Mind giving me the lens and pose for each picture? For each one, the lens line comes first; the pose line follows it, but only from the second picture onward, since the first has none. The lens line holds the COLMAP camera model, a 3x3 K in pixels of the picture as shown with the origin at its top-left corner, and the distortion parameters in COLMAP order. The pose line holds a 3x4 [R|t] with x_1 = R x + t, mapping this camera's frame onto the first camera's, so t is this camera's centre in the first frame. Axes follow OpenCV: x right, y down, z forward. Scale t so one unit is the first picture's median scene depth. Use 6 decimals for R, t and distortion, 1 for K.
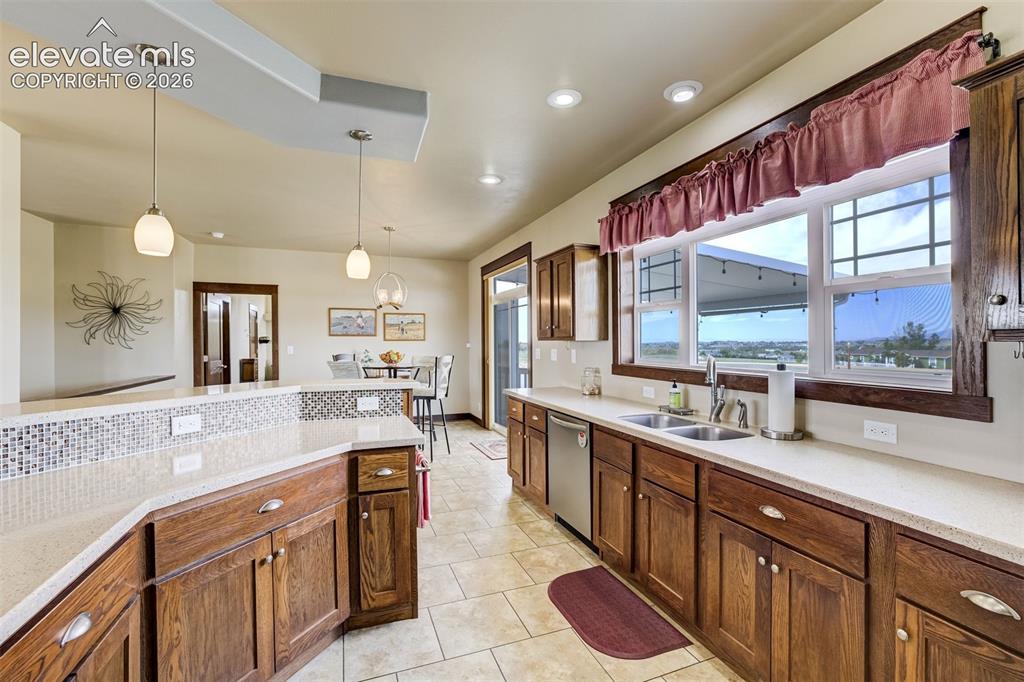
lens RADIAL K [[436.8, 0, 512.0], [0, 436.8, 341.0], [0, 0, 1]] dist [-0.032219, 0.011618]
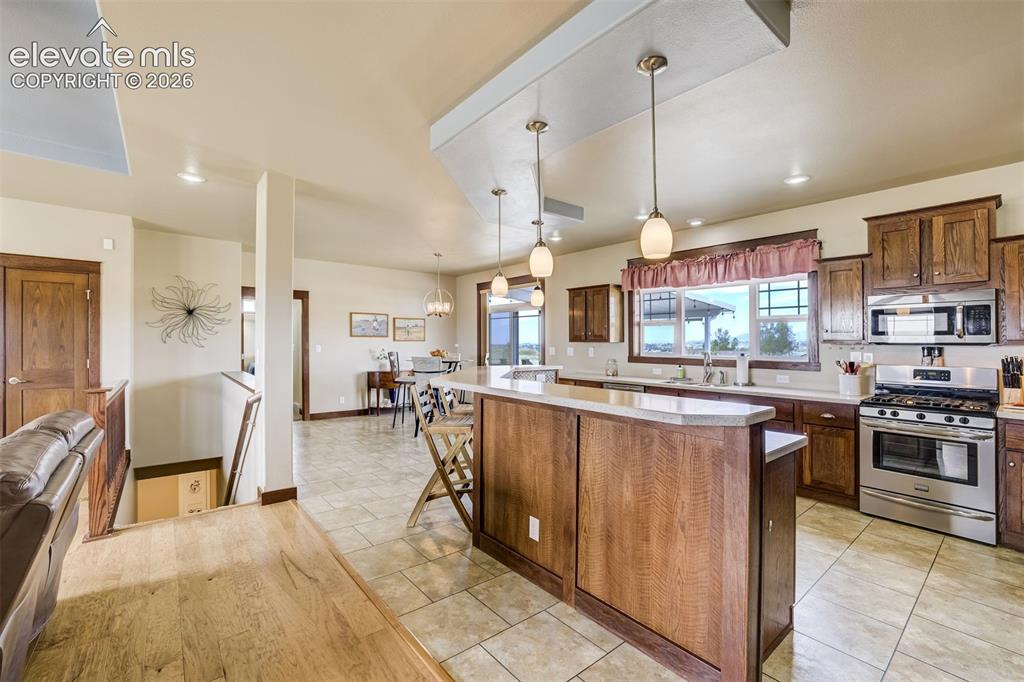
lens RADIAL K [[436.8, 0, 512.0], [0, 436.8, 341.0], [0, 0, 1]] dist [-0.032219, 0.011618]
pose [[0.949283, 0.006268, 0.314362, -0.970258], [-0.005909, 0.999980, -0.002094, 0.000278], [-0.314369, 0.000130, 0.949301, -0.610151]]
